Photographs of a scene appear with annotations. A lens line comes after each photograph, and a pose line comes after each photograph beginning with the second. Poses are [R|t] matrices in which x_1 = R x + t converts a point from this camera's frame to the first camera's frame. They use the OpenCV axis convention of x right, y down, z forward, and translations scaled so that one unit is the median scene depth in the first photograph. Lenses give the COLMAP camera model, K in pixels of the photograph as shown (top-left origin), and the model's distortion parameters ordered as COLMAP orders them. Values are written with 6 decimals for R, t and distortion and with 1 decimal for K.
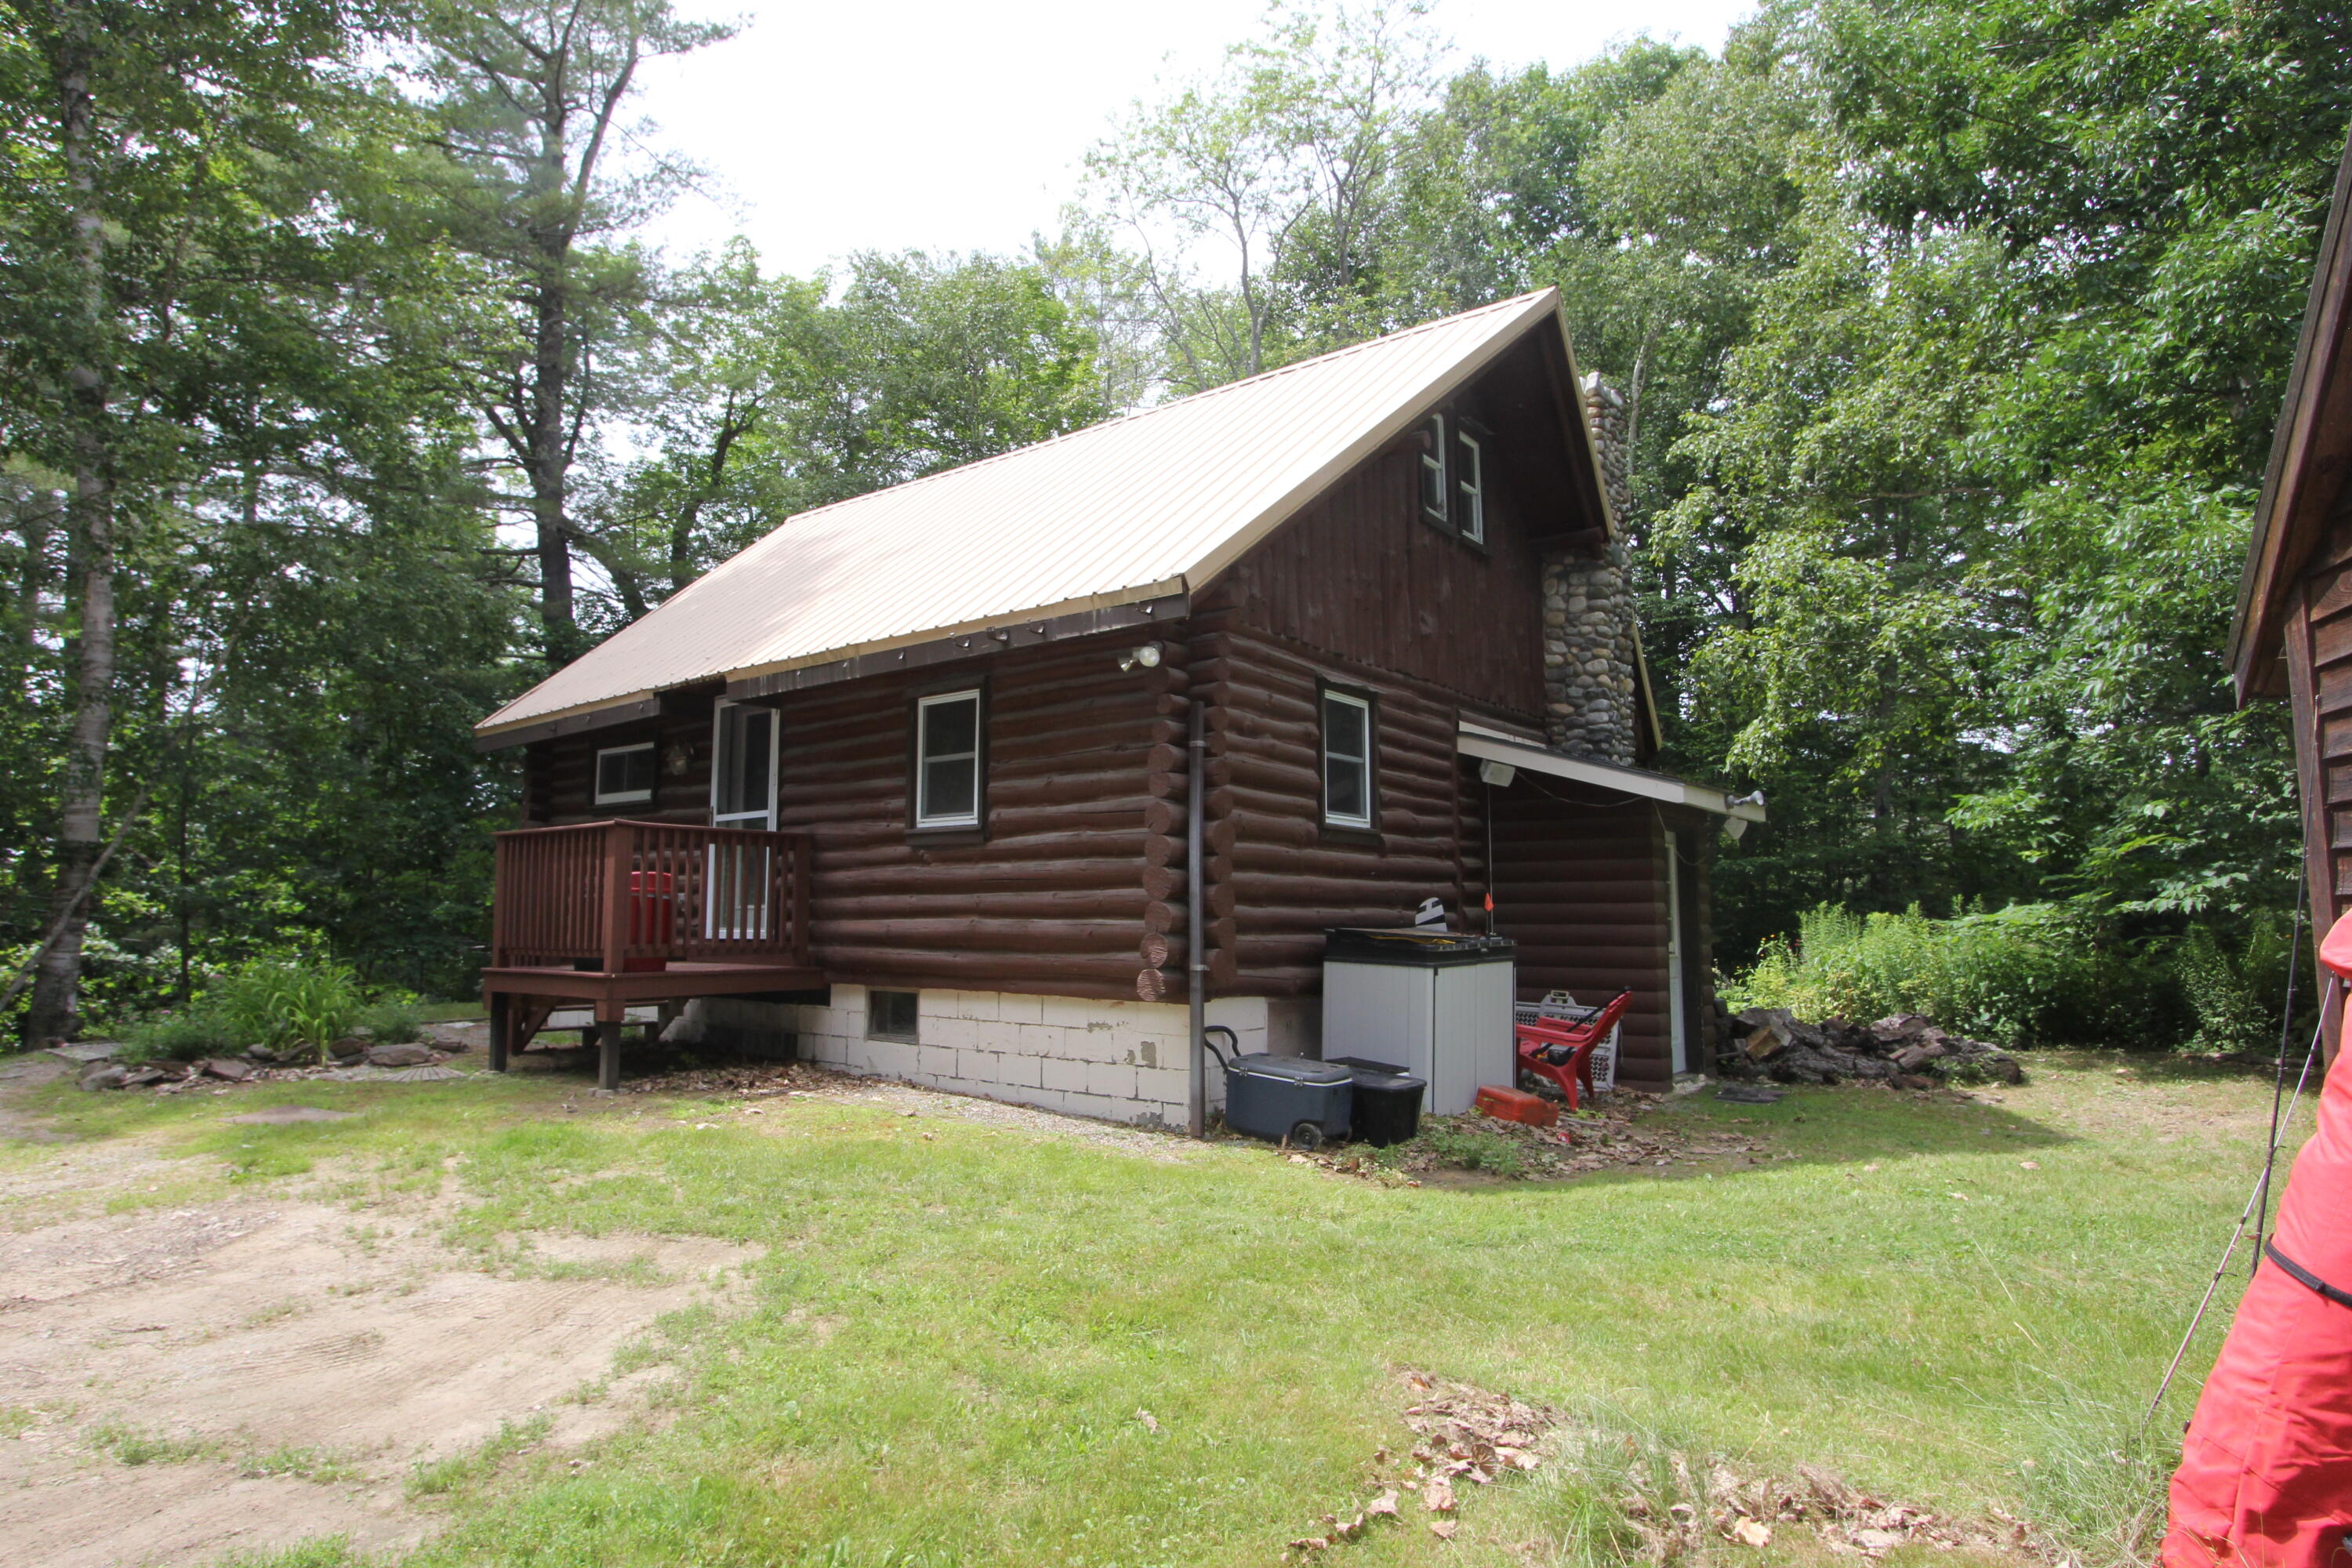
lens RADIAL K [[1343.9, 0, 1176.0], [0, 1343.9, 784.0], [0, 0, 1]] dist [-0.002410, -0.000197]
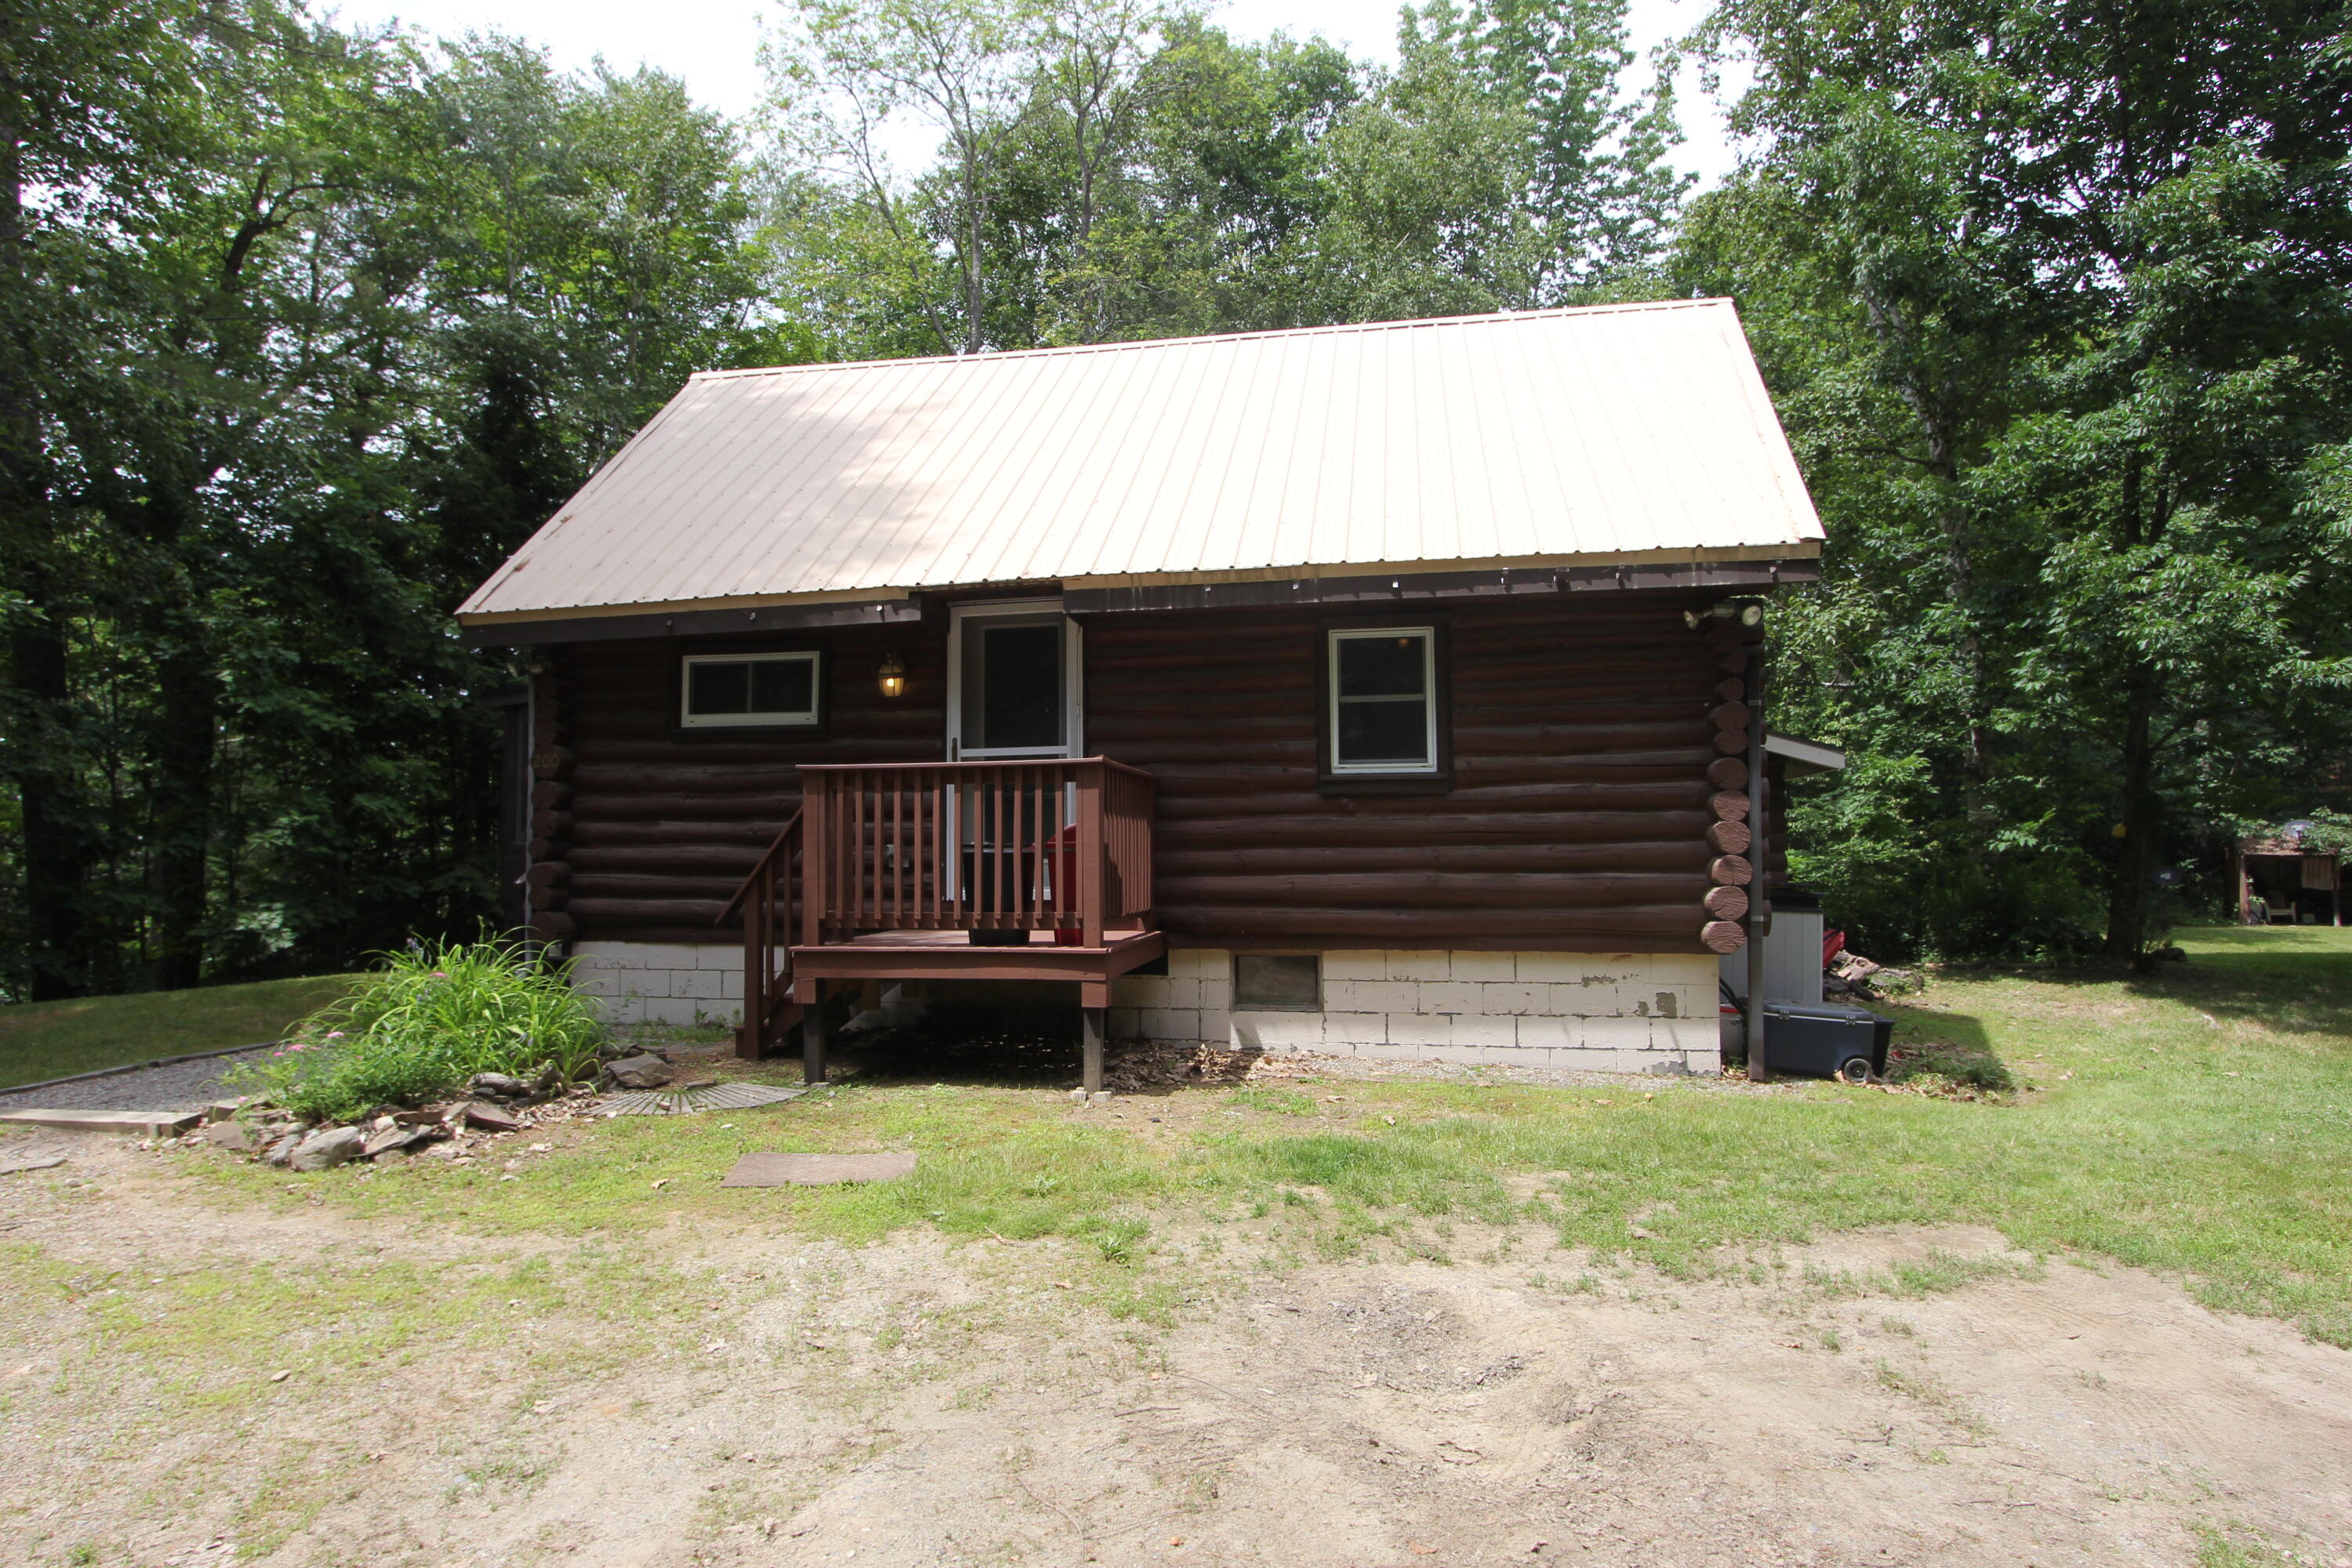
lens RADIAL K [[1343.9, 0, 1176.0], [0, 1343.9, 784.0], [0, 0, 1]] dist [-0.002410, -0.000197]
pose [[0.866804, 0.018287, 0.498314, -0.740453], [-0.041015, 0.998556, 0.034700, 0.012481], [-0.496960, -0.050517, 0.866302, 0.271605]]
